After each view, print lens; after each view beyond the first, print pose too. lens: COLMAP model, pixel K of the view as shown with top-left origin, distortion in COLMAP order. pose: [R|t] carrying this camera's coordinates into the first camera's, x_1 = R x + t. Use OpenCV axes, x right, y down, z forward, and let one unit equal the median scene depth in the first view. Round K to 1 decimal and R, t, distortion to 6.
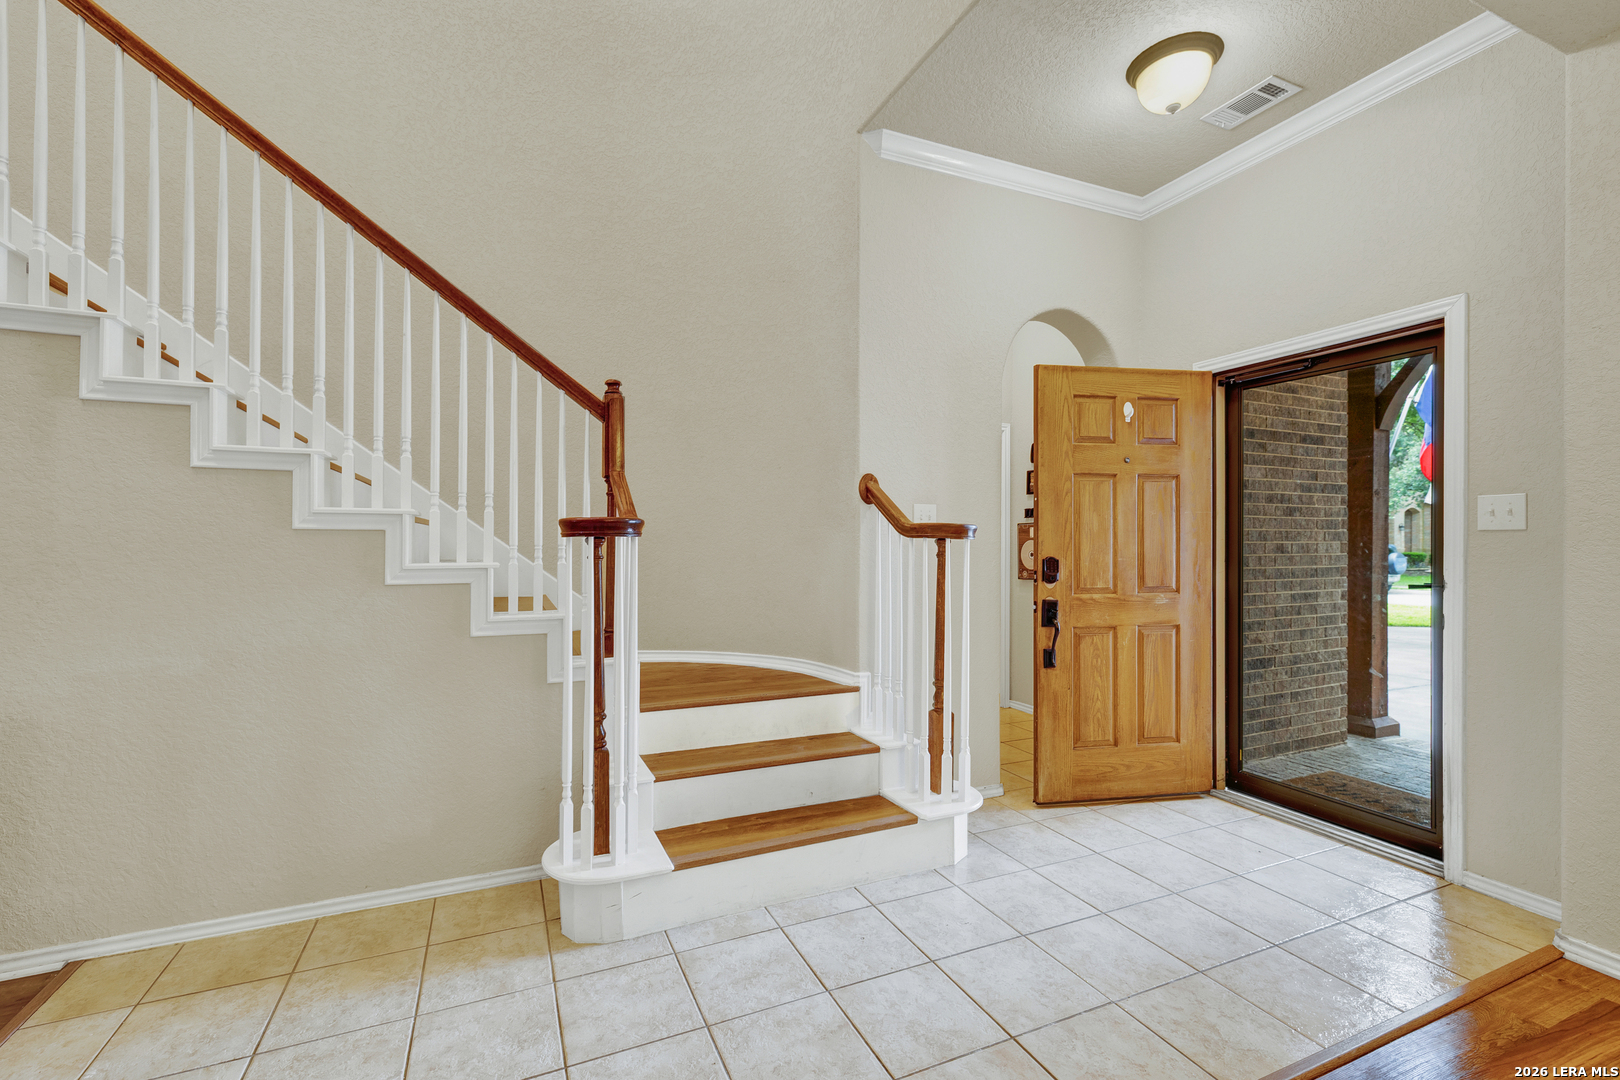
lens RADIAL K [[685.7, 0, 792.4], [0, 685.7, 540.0], [0, 0, 1]] dist [-0.002474, 0.000359]
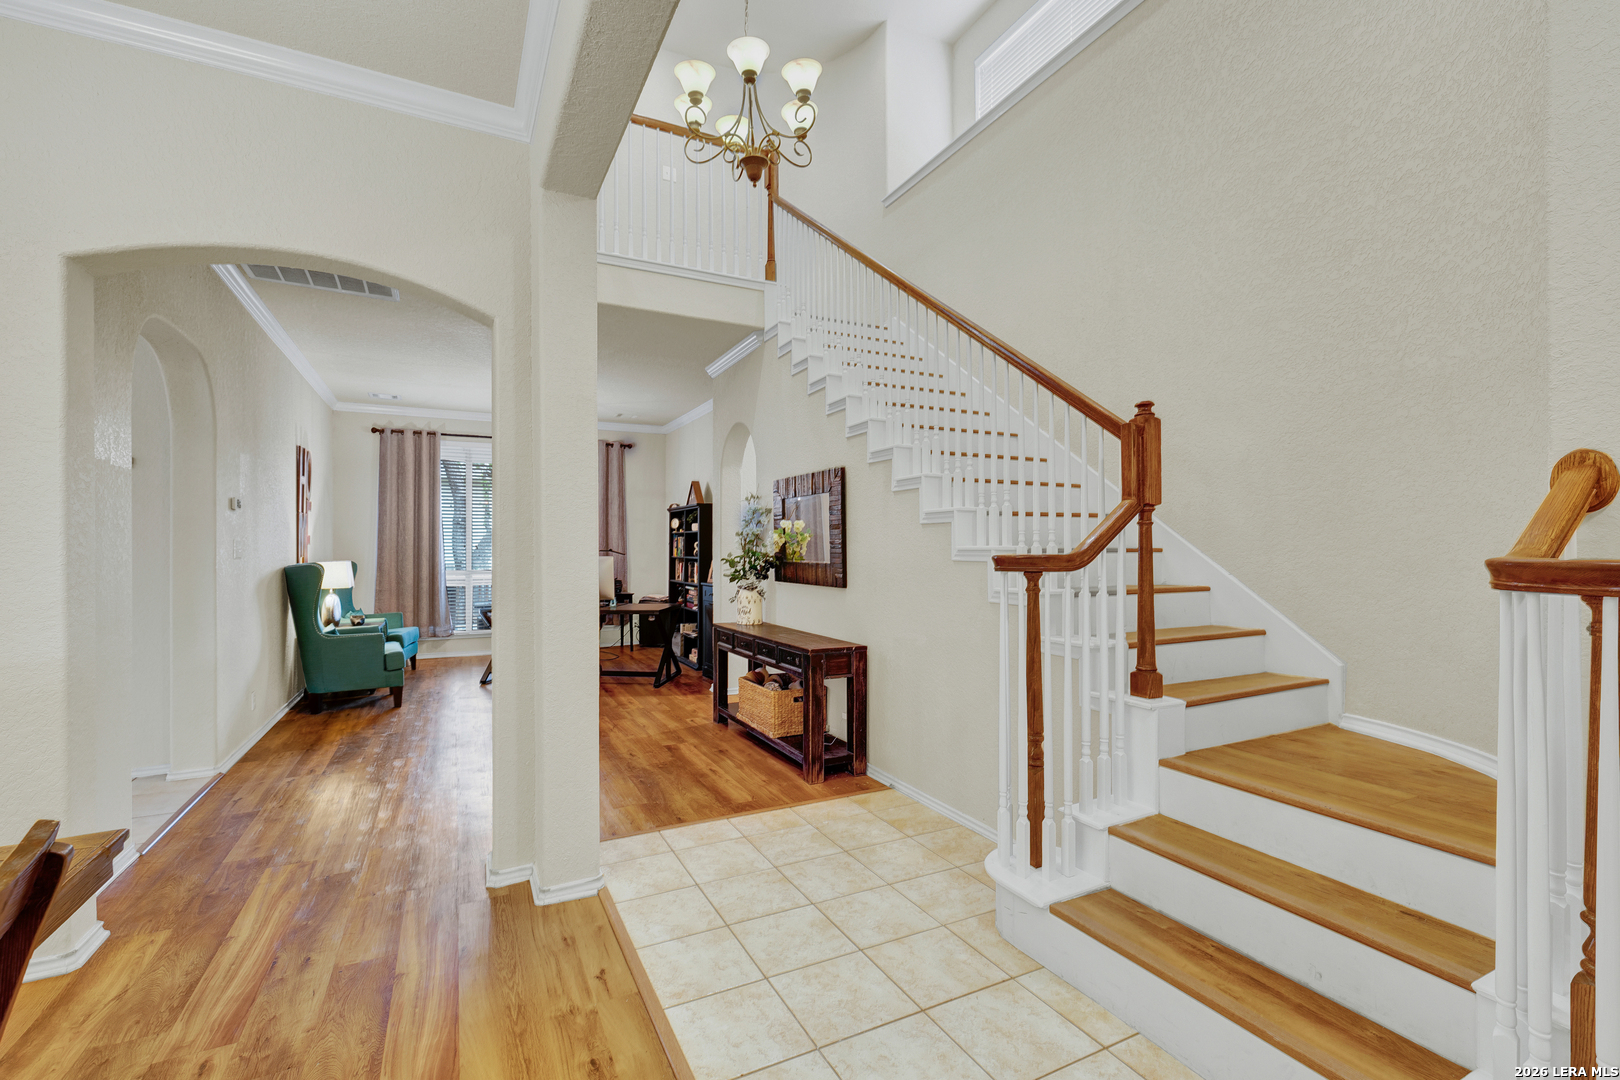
lens RADIAL K [[685.7, 0, 794.3], [0, 685.7, 544.5], [0, 0, 1]] dist [-0.002474, 0.000359]
pose [[0.056419, -0.006733, -0.998384, 0.687058], [0.008962, 0.999940, -0.006237, -0.038595], [0.998367, -0.008595, 0.056476, 0.500941]]
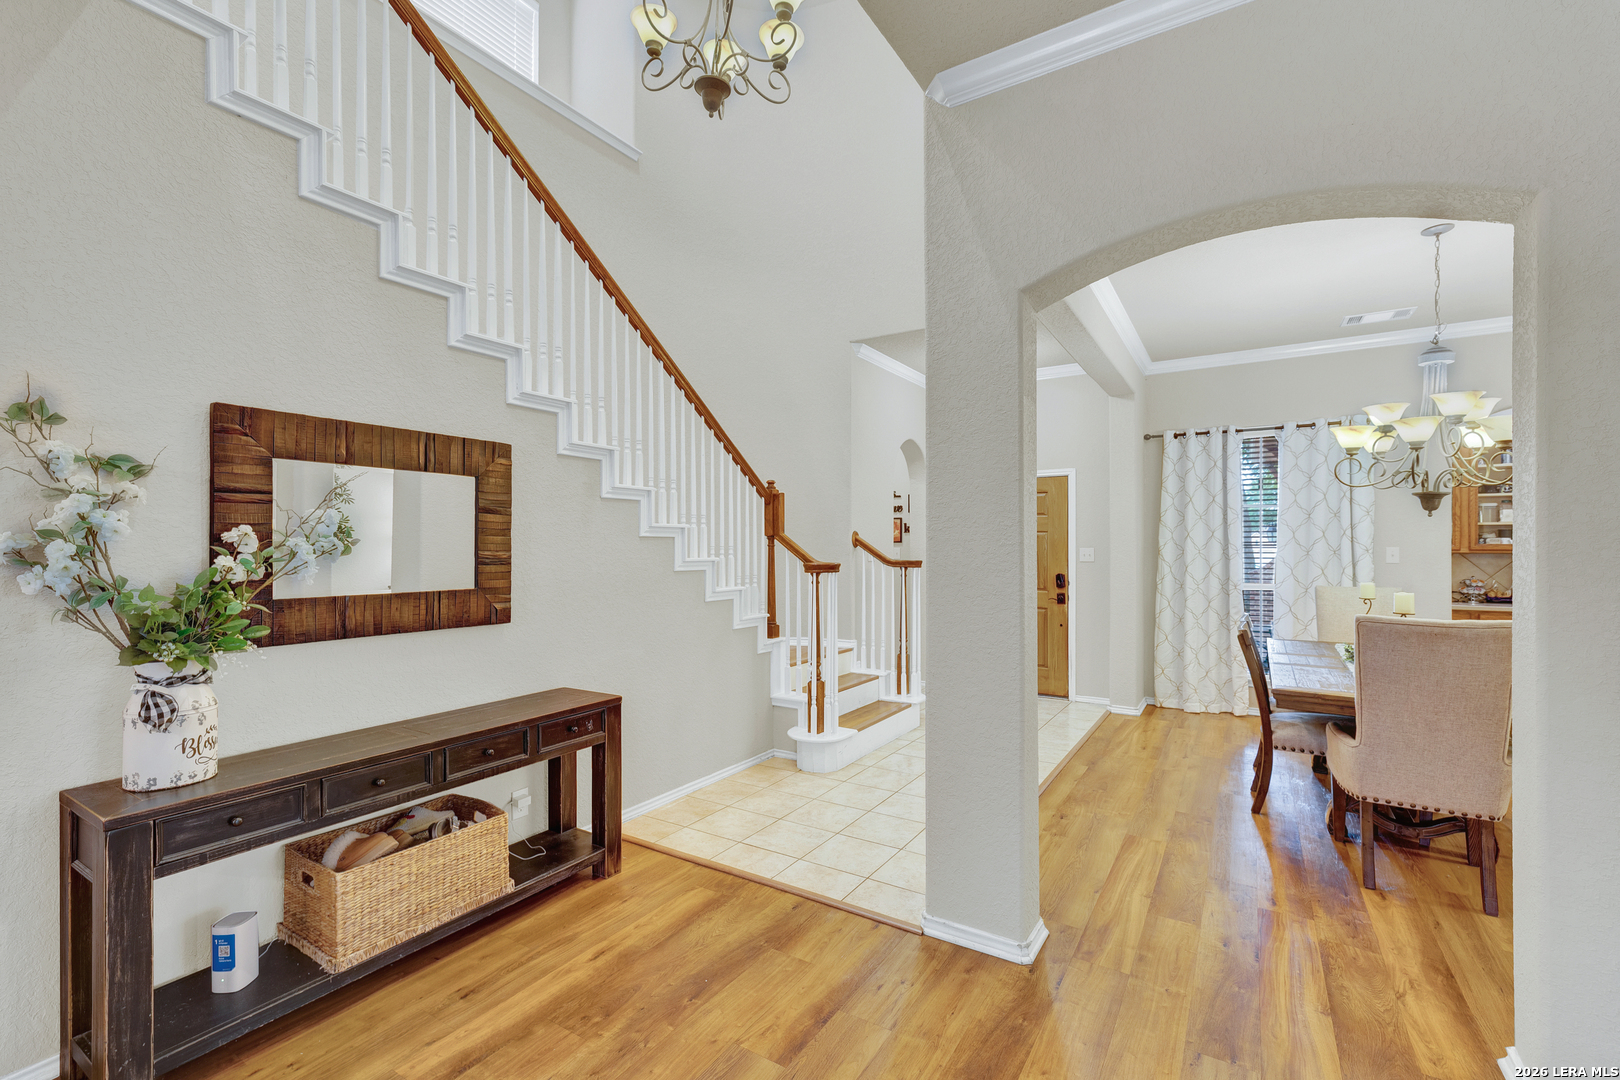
lens RADIAL K [[685.7, 0, 804.5], [0, 685.7, 546.5], [0, 0, 1]] dist [-0.002474, 0.000359]
pose [[0.829713, 0.000549, 0.558190, -1.254595], [-0.003389, 0.999986, 0.004053, -0.075931], [-0.558180, -0.005255, 0.829703, -0.541533]]
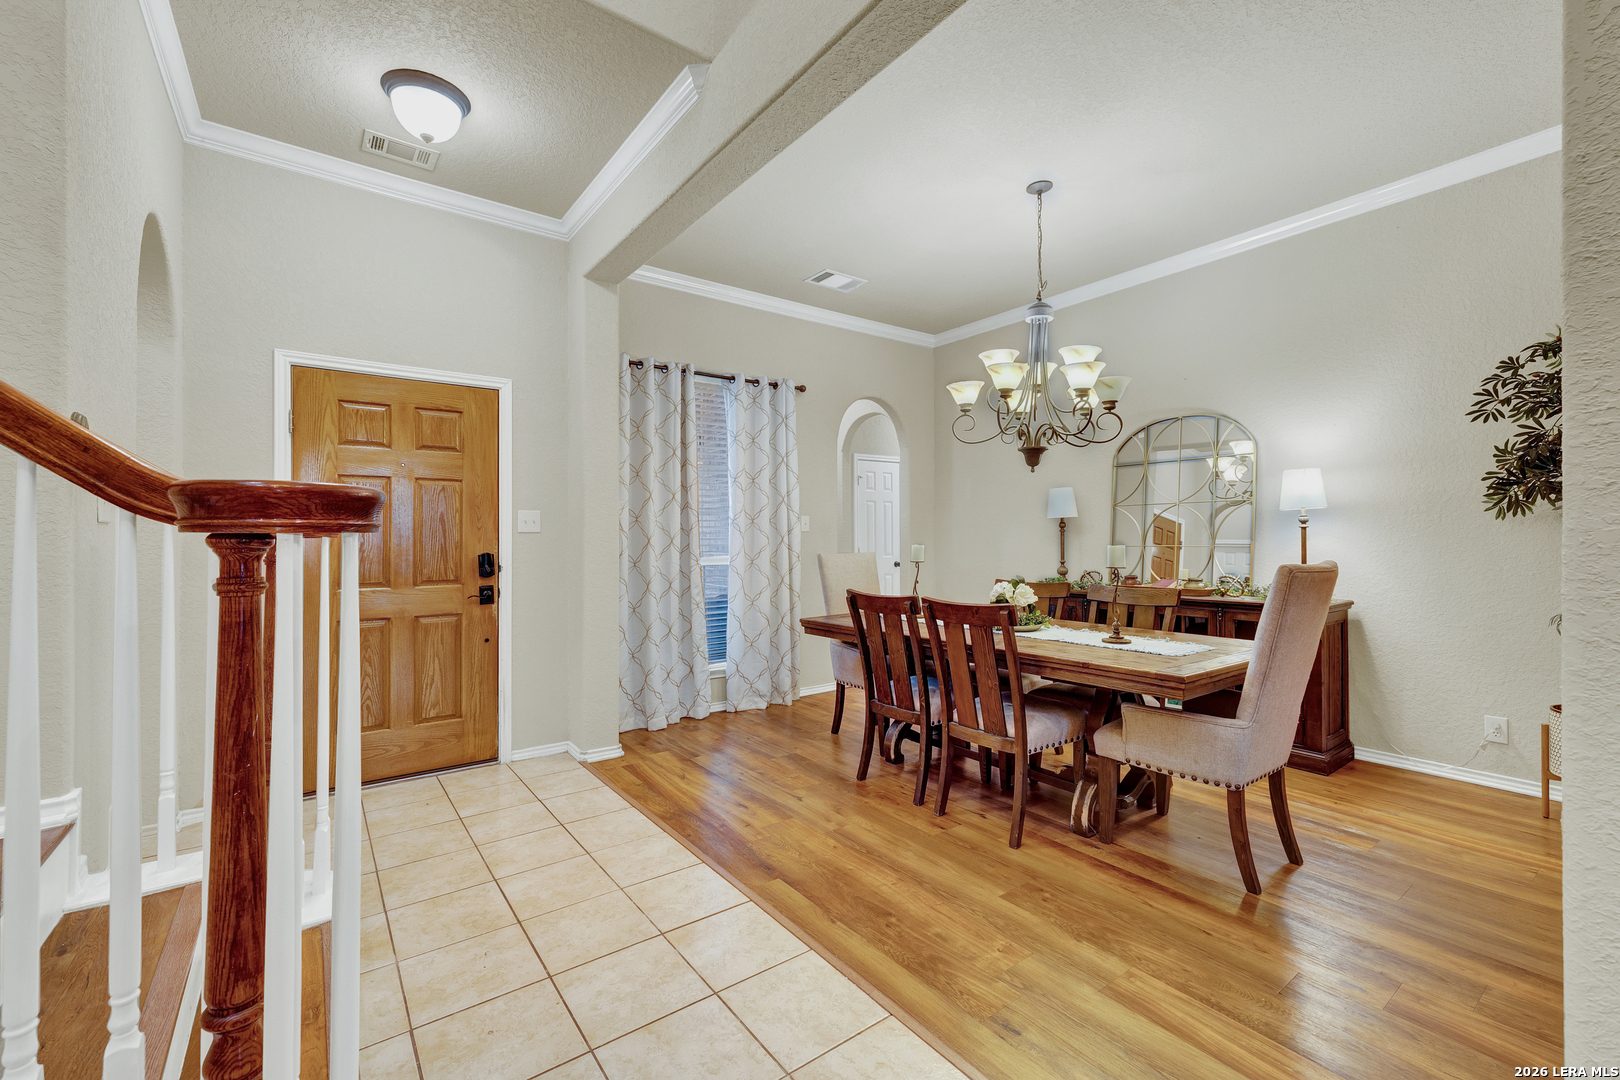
lens RADIAL K [[685.7, 0, 788.6], [0, 685.7, 526.8], [0, 0, 1]] dist [-0.002474, 0.000359]
pose [[-0.203499, 0.016769, 0.978932, -0.658870], [-0.001818, 0.999845, -0.017505, -0.000456], [-0.979074, -0.005342, -0.203437, 0.692512]]
